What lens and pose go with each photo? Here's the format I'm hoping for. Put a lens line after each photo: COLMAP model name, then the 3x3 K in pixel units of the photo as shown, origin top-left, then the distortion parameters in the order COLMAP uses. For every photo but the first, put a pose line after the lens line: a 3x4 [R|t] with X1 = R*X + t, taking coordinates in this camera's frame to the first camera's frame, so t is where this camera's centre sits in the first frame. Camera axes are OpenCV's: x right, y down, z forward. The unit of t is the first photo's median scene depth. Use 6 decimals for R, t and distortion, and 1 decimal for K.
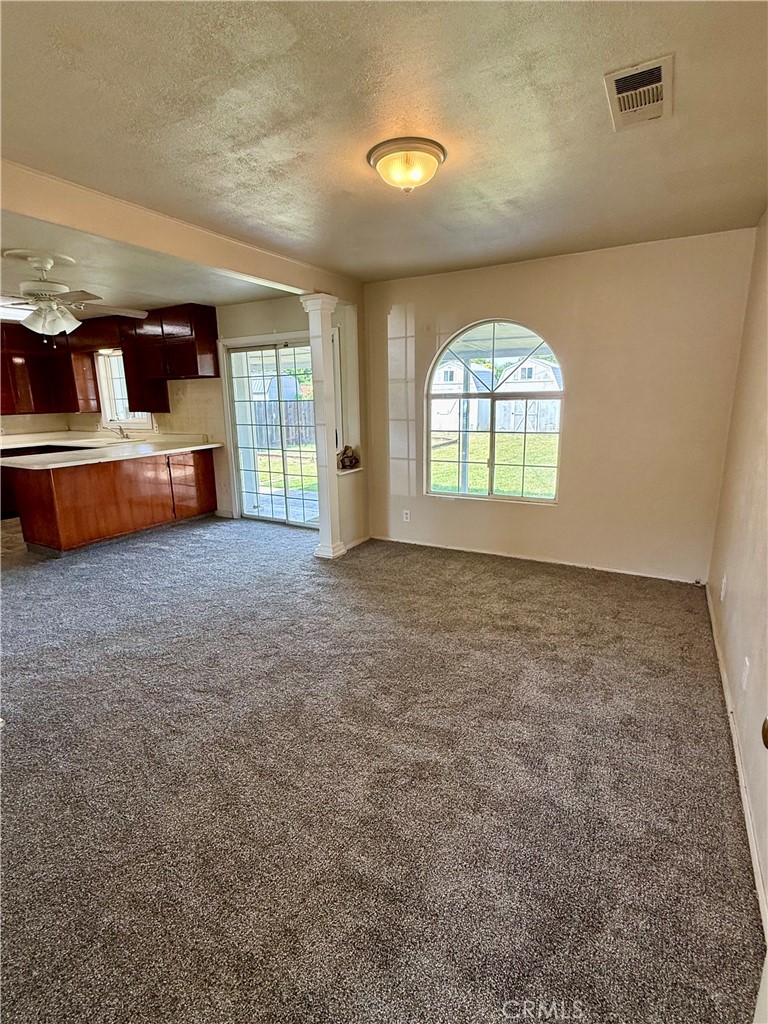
lens RADIAL K [[500.4, 0, 382.7], [0, 500.4, 513.2], [0, 0, 1]] dist [0.000455, -0.000921]
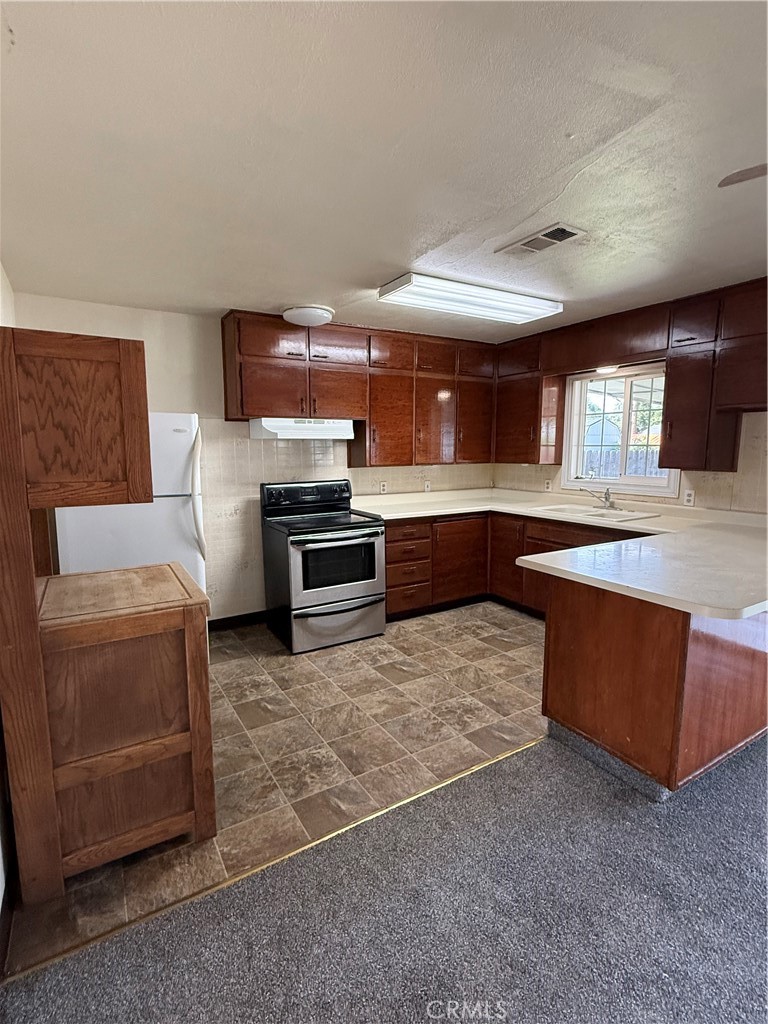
lens RADIAL K [[500.4, 0, 382.7], [0, 500.4, 513.2], [0, 0, 1]] dist [0.000455, -0.000921]
pose [[0.878697, 0.079662, -0.470686, -1.004247], [-0.122664, 0.990550, -0.061349, -0.152188], [0.461351, 0.111643, 0.880165, 0.699375]]
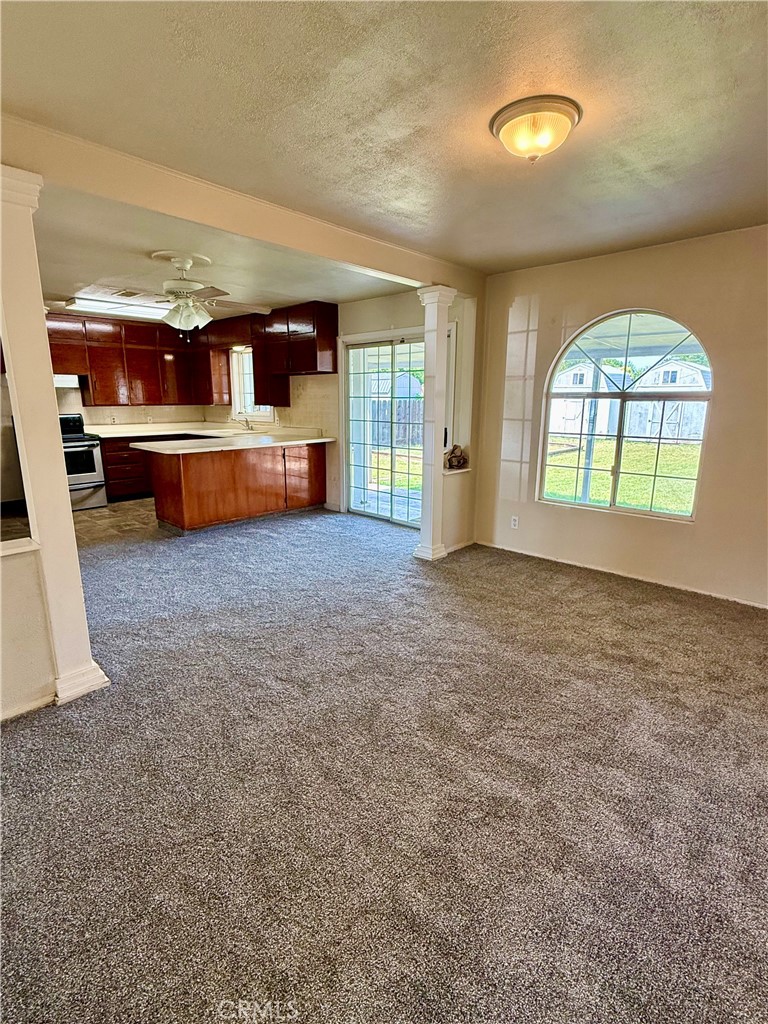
lens RADIAL K [[500.4, 0, 382.7], [0, 500.4, 513.2], [0, 0, 1]] dist [0.000455, -0.000921]
pose [[0.972151, 0.073286, -0.222601, 0.024274], [-0.074222, 0.997233, 0.004172, 0.003720], [0.222291, 0.012466, 0.974901, 0.052750]]
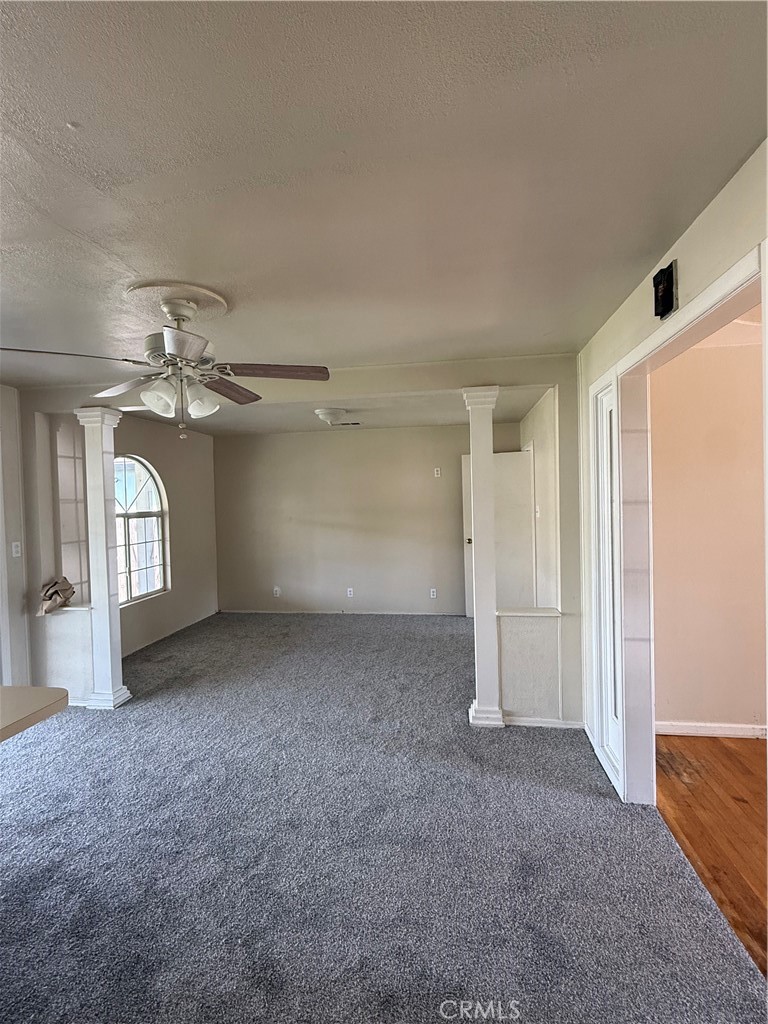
lens RADIAL K [[500.4, 0, 382.7], [0, 500.4, 513.2], [0, 0, 1]] dist [0.000455, -0.000921]
pose [[-0.367490, 0.002714, 0.930024, -1.623579], [0.244527, 0.965094, 0.093806, -0.293293], [-0.897306, 0.261888, -0.355326, 1.269698]]
